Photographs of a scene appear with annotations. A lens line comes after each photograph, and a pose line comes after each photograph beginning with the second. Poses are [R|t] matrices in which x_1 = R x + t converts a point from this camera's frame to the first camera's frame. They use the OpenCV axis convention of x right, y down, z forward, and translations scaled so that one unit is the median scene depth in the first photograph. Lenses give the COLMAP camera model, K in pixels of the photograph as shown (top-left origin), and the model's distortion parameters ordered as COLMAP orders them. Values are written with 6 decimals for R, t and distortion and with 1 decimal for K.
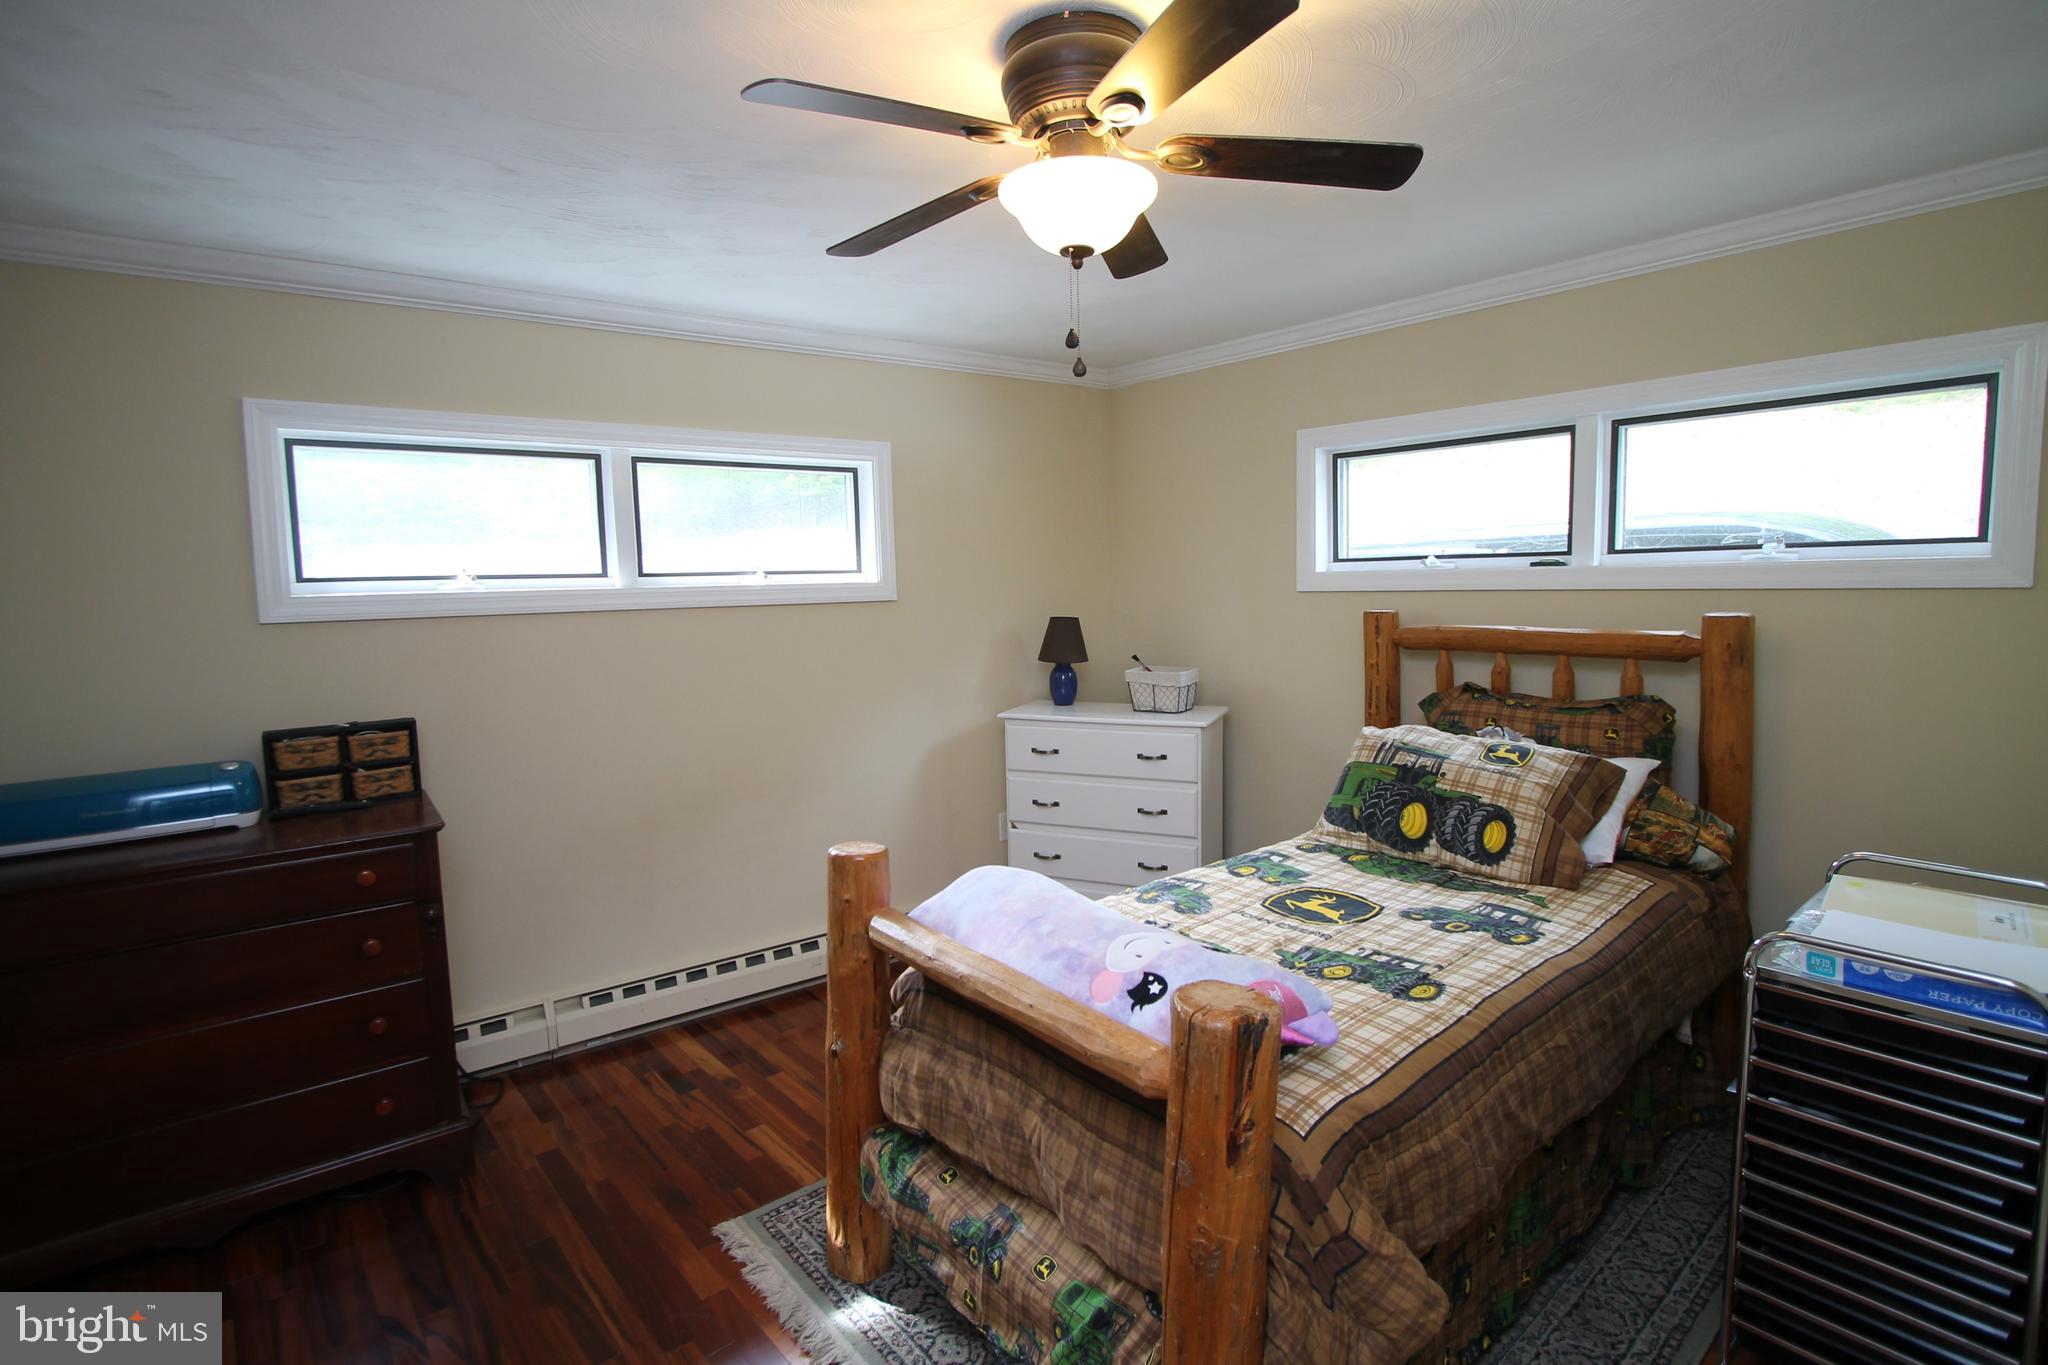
lens RADIAL K [[958.6, 0, 1015.0], [0, 958.6, 678.0], [0, 0, 1]] dist [-0.012207, 0.000857]
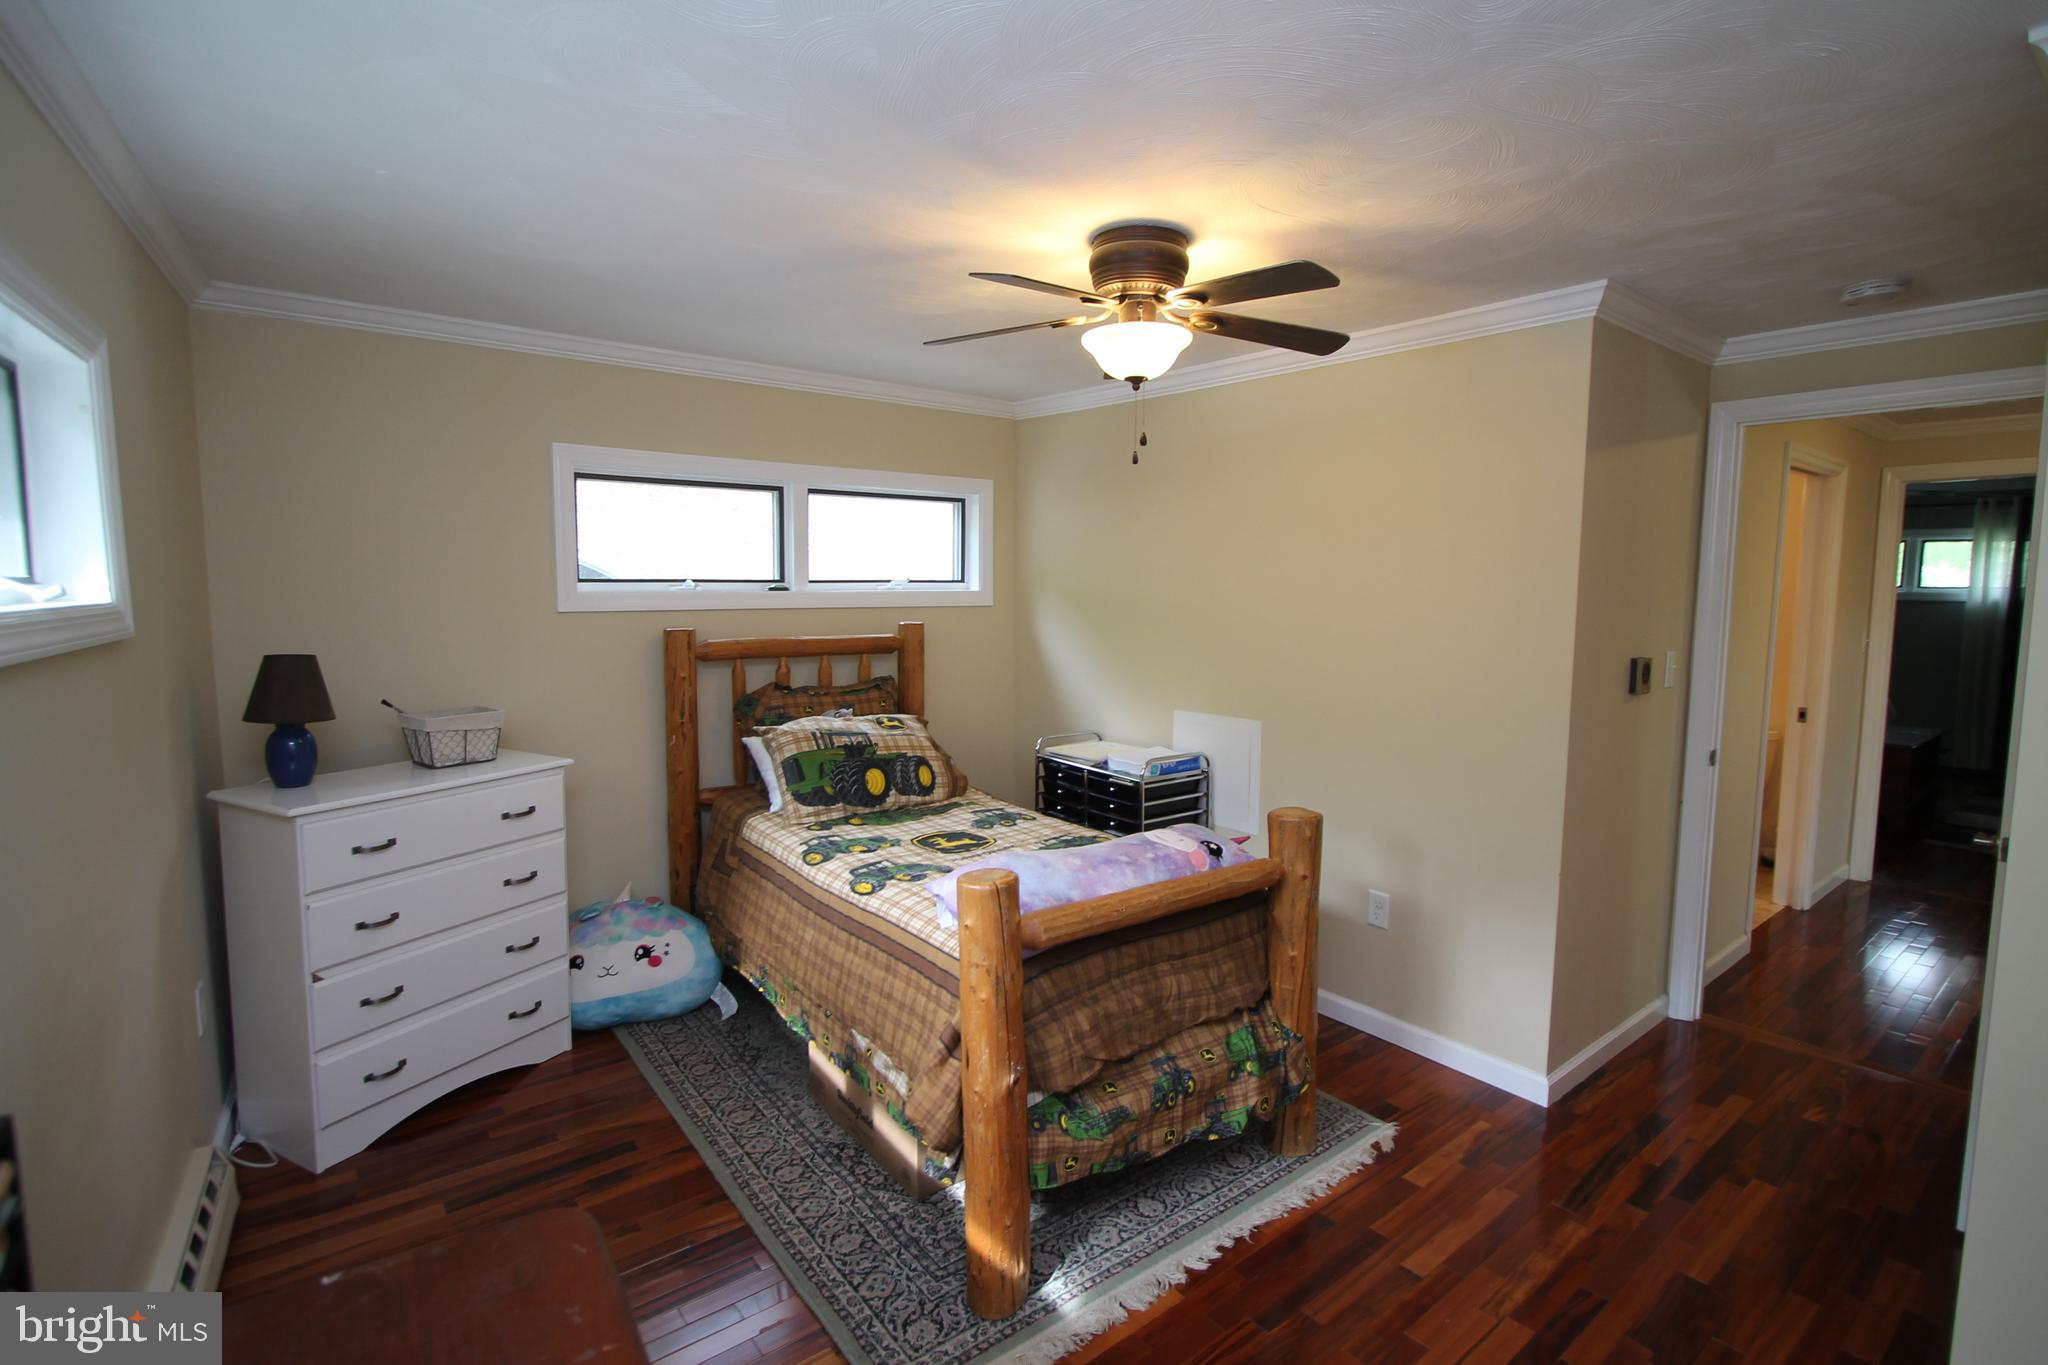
lens RADIAL K [[958.6, 0, 1016.3], [0, 958.6, 678.4], [0, 0, 1]] dist [-0.012207, 0.000857]
pose [[0.059149, -0.079159, 0.995106, -0.910990], [0.094245, 0.992841, 0.073377, -0.075492], [-0.993790, 0.089443, 0.066186, 0.716793]]
